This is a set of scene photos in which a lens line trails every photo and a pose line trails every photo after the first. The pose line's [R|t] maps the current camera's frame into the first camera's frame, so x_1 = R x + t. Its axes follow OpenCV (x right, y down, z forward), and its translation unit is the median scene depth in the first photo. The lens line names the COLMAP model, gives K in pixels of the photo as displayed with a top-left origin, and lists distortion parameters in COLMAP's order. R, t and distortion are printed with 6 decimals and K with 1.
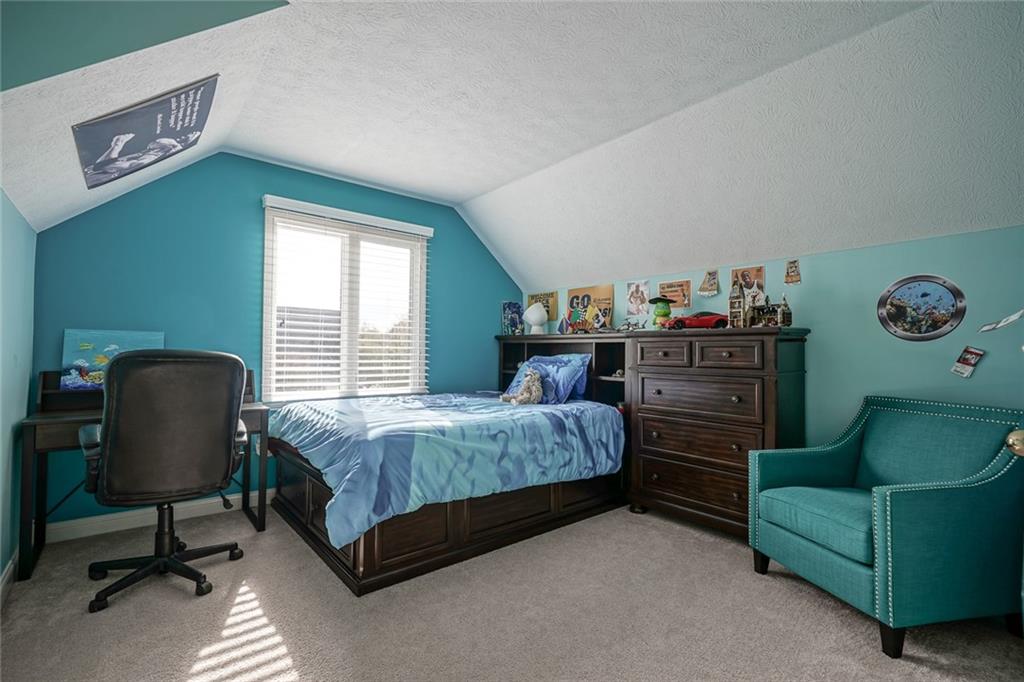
lens RADIAL K [[469.5, 0, 517.0], [0, 469.5, 346.8], [0, 0, 1]] dist [-0.014953, 0.000643]
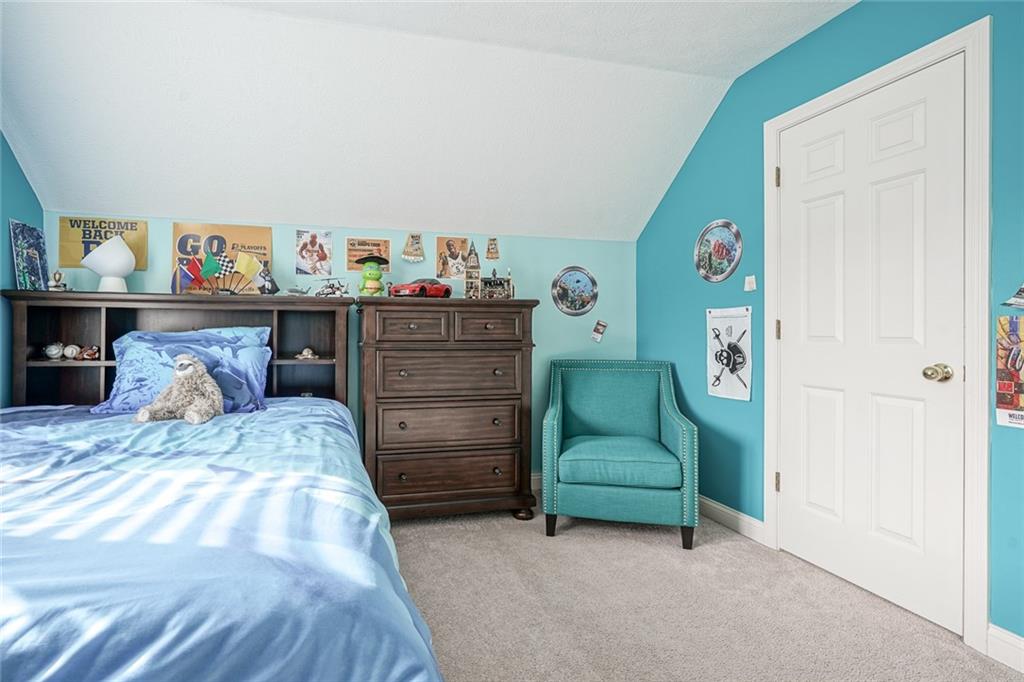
lens RADIAL K [[469.5, 0, 513.7], [0, 469.5, 331.6], [0, 0, 1]] dist [-0.014953, 0.000643]
pose [[0.434997, -0.012065, 0.900351, -0.380385], [-0.008009, 0.999819, 0.017268, 0.009888], [-0.900396, -0.014722, 0.434822, 0.526657]]
